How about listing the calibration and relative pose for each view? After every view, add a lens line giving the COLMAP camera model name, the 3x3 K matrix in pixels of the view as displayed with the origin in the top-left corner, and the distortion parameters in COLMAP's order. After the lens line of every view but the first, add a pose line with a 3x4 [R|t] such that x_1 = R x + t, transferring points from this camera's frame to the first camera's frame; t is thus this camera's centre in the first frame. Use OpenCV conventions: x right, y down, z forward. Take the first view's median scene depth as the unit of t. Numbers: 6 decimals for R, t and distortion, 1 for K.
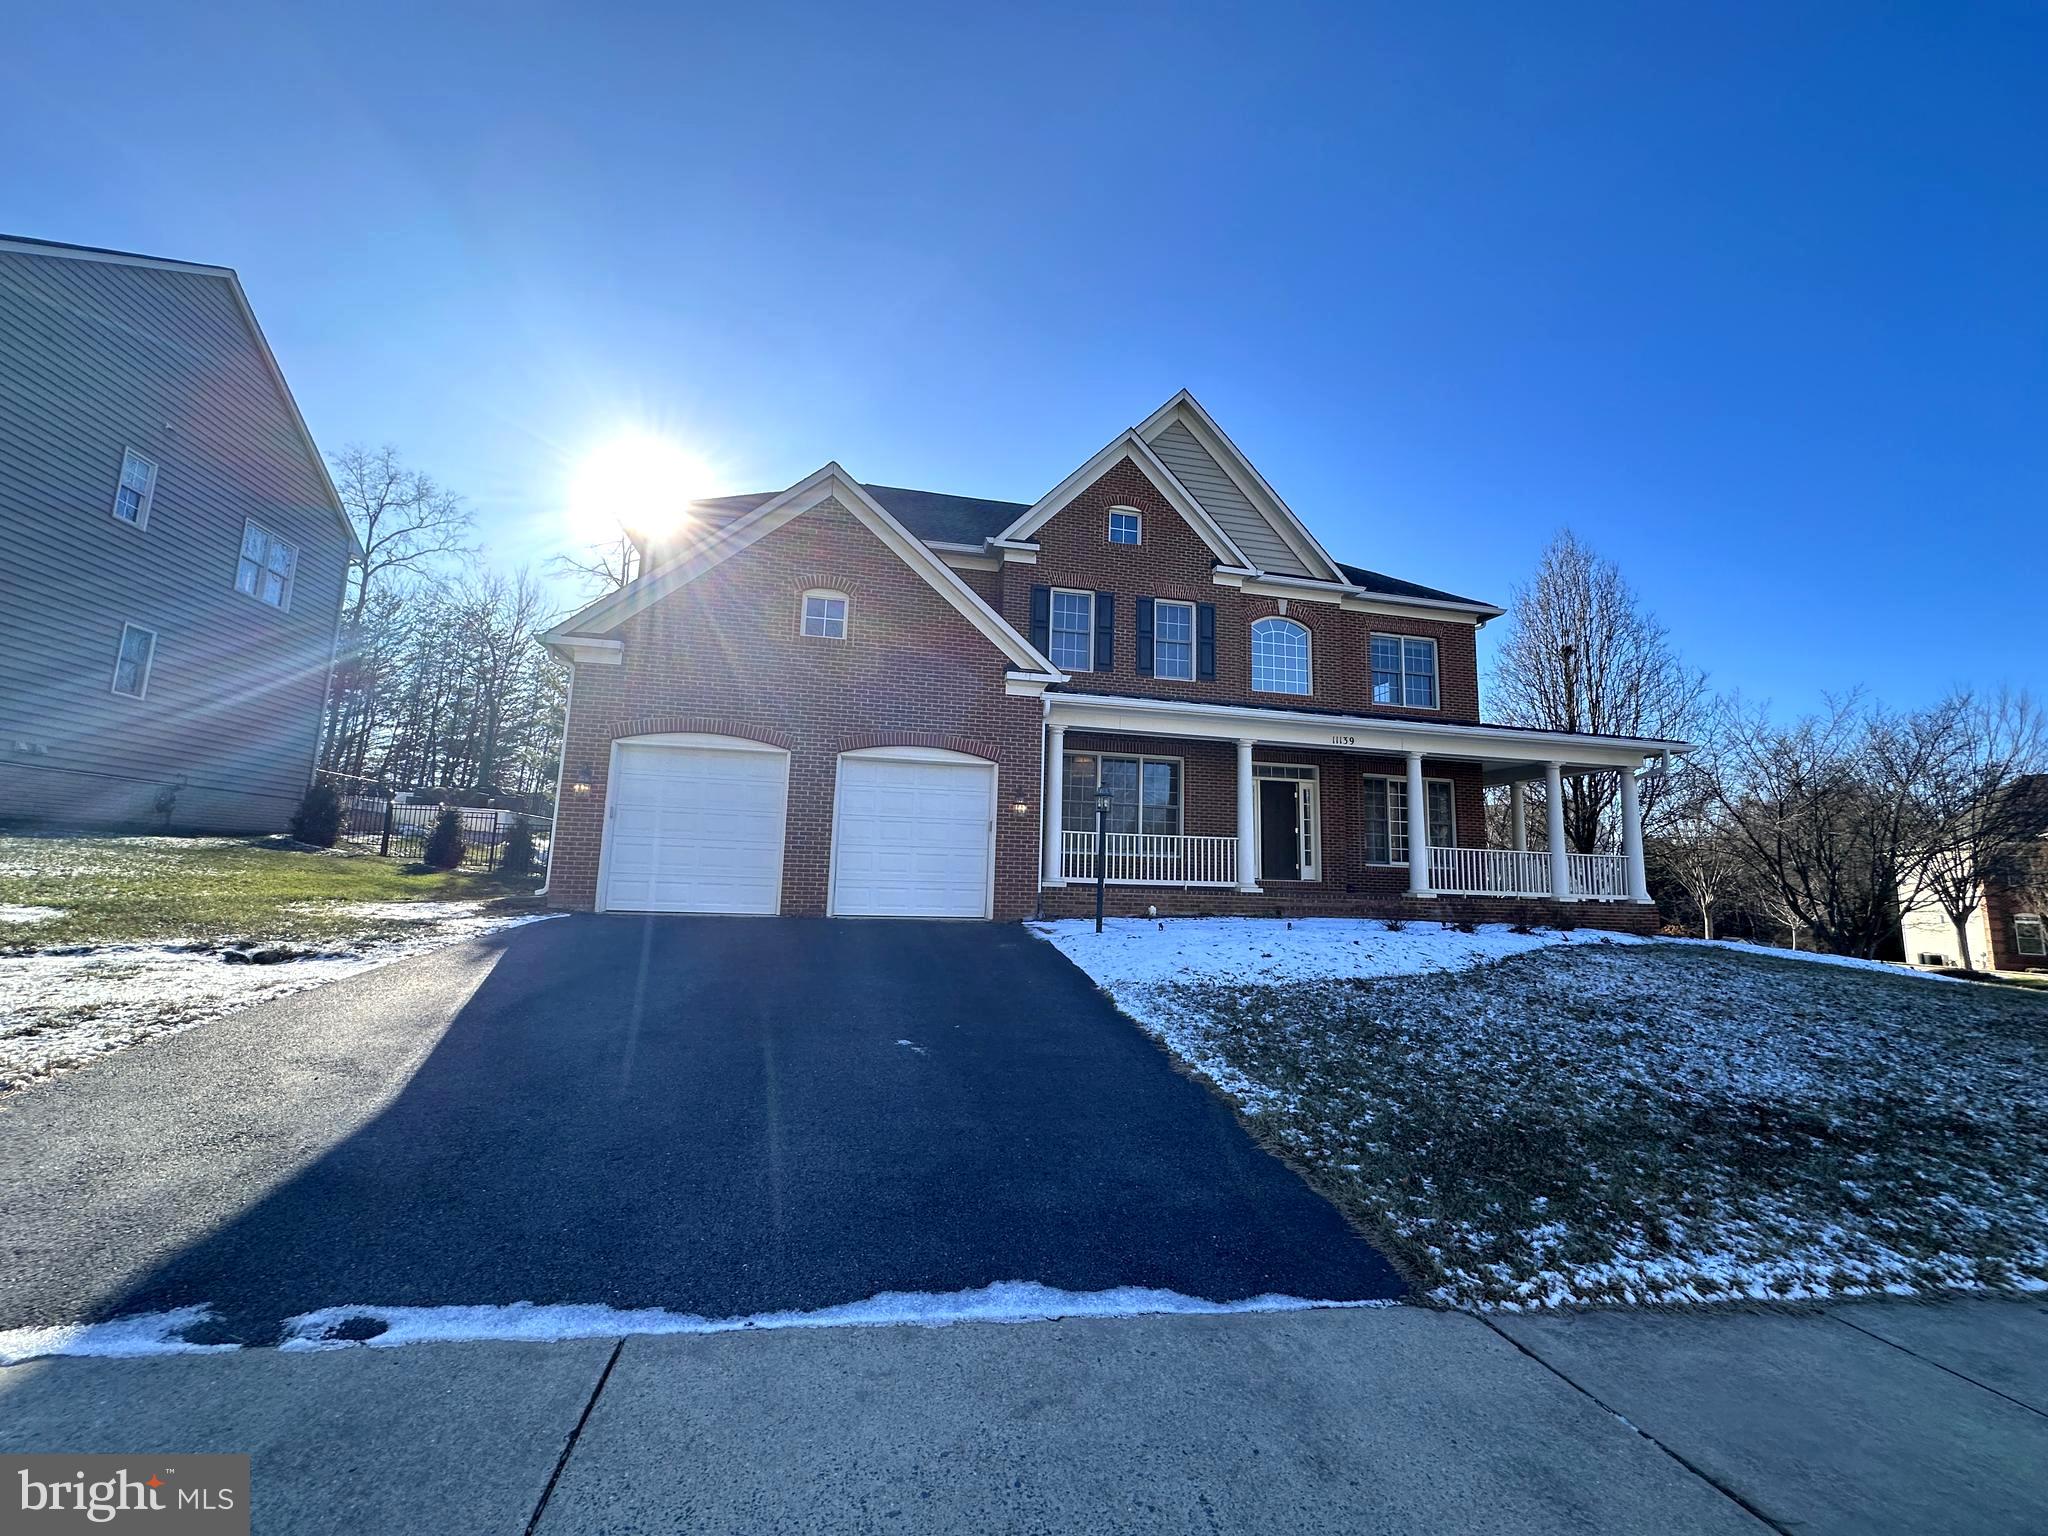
lens RADIAL K [[814.4, 0, 1009.3], [0, 814.4, 769.9], [0, 0, 1]] dist [-0.000070, -0.000782]
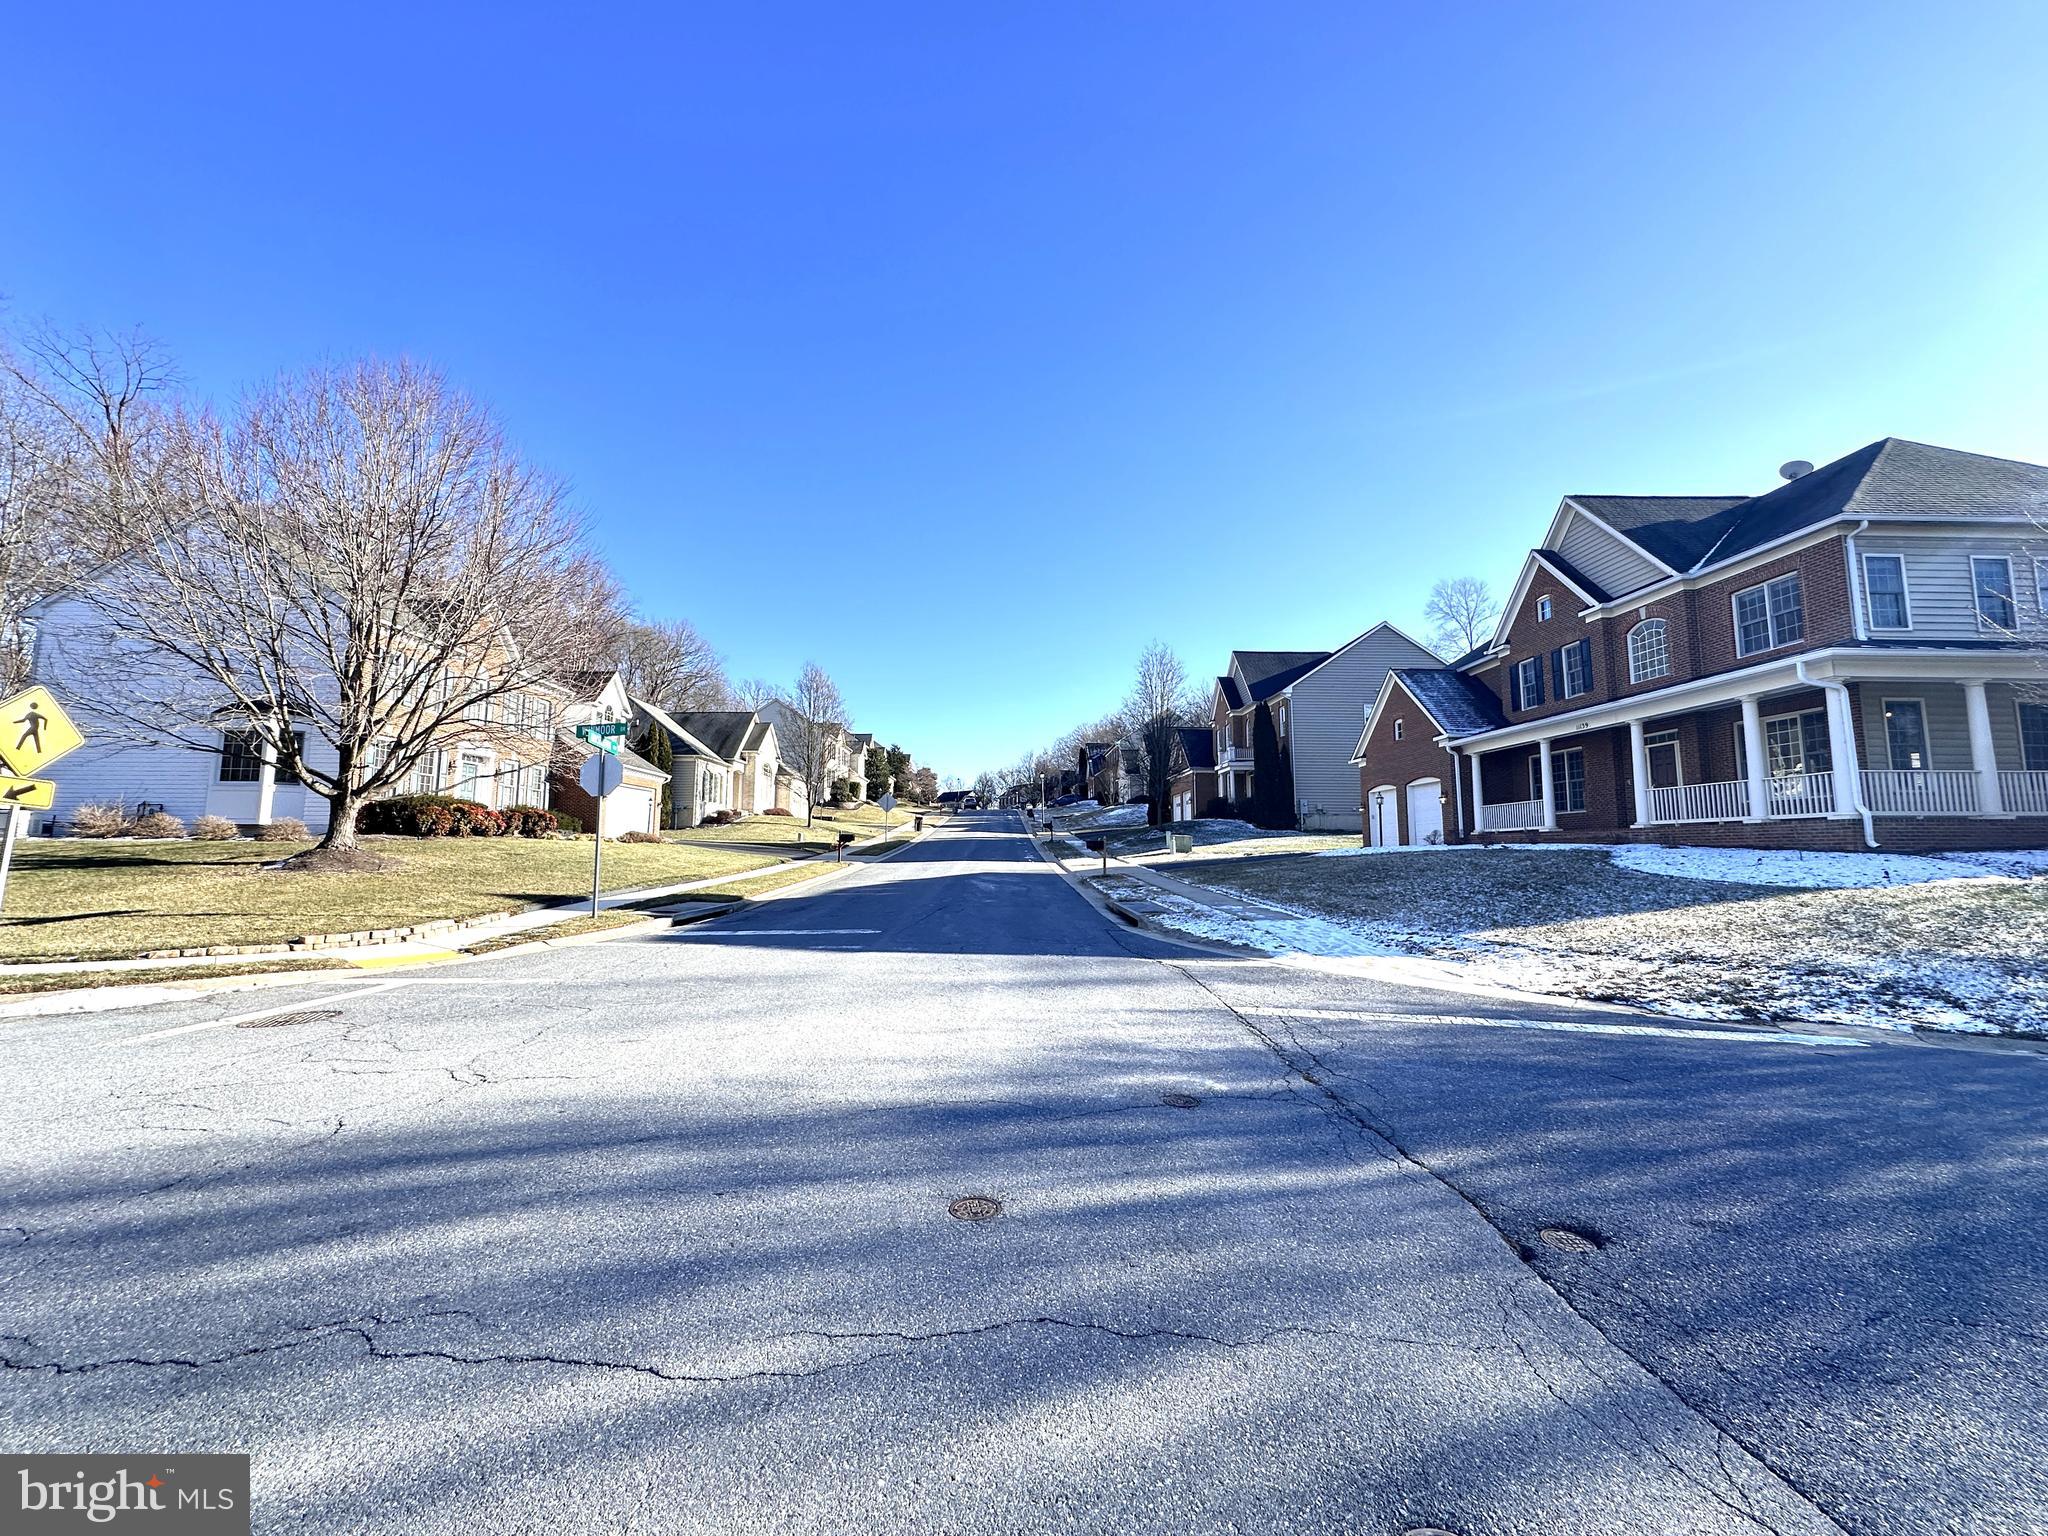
lens RADIAL K [[814.4, 0, 1020.1], [0, 814.4, 759.0], [0, 0, 1]] dist [-0.000070, -0.000782]
pose [[-0.198720, -0.136042, -0.970568, 1.963007], [0.137098, 0.976723, -0.164975, 0.120950], [0.970420, -0.165847, -0.175443, 0.231805]]
